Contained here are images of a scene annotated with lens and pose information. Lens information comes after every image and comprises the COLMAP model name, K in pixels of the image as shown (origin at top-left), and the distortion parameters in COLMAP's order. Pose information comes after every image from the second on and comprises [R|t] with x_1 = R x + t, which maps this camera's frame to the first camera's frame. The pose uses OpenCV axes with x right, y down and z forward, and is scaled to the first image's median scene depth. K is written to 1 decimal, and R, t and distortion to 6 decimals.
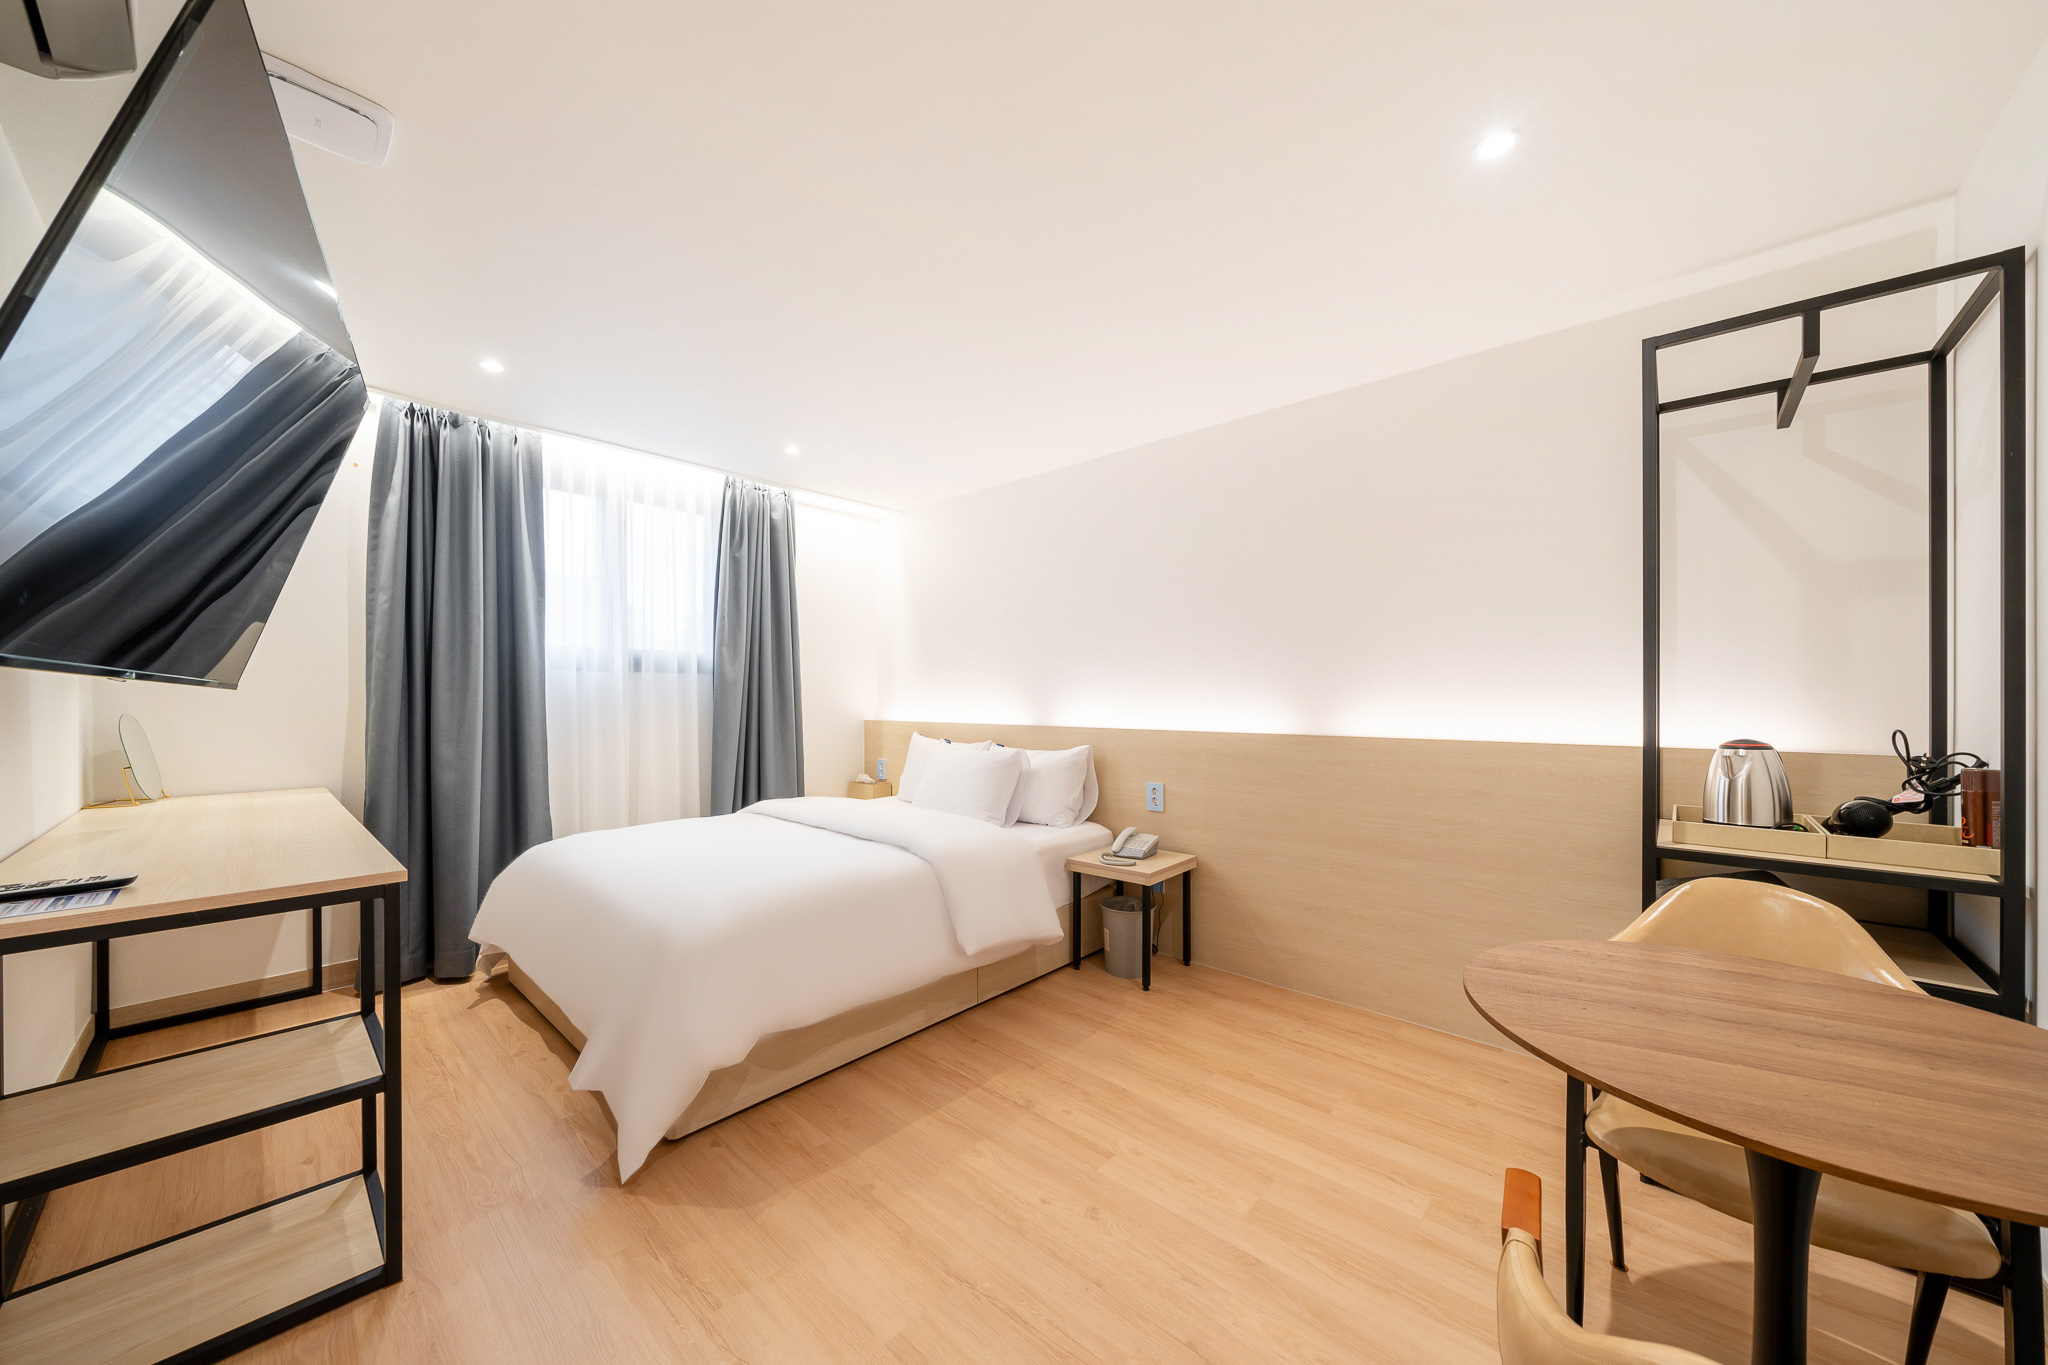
lens RADIAL K [[708.9, 0, 1023.8], [0, 708.9, 696.8], [0, 0, 1]] dist [0.001221, 0.000078]
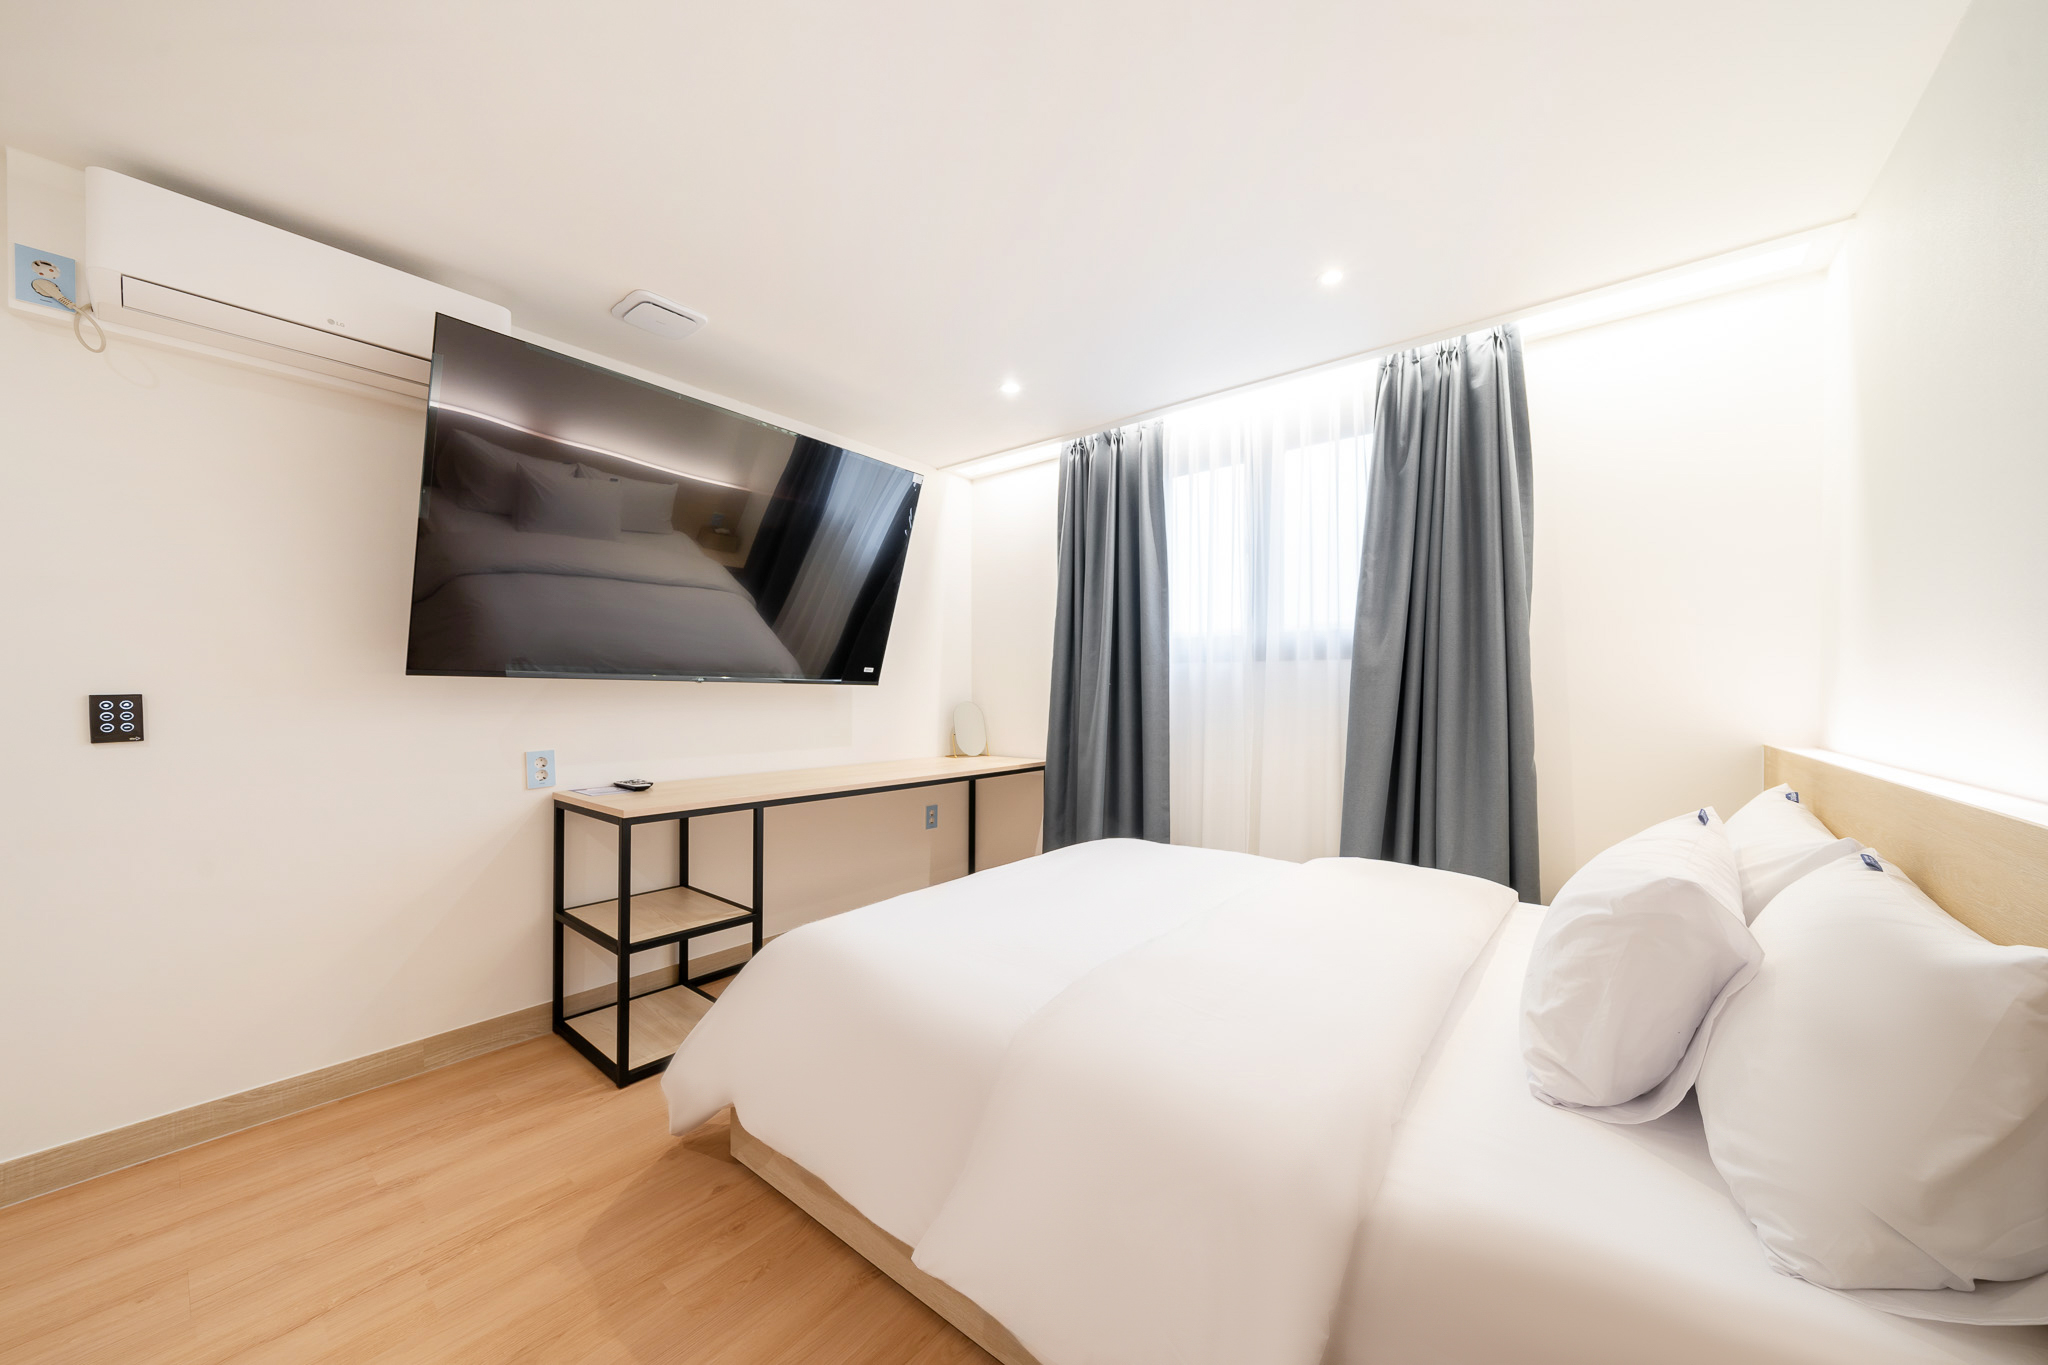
lens RADIAL K [[708.9, 0, 1023.8], [0, 708.9, 696.8], [0, 0, 1]] dist [0.001221, 0.000078]
pose [[0.058087, 0.006323, -0.998291, 0.271155], [-0.000029, 0.999980, 0.006332, 0.001712], [0.998312, -0.000338, 0.058086, 0.751895]]
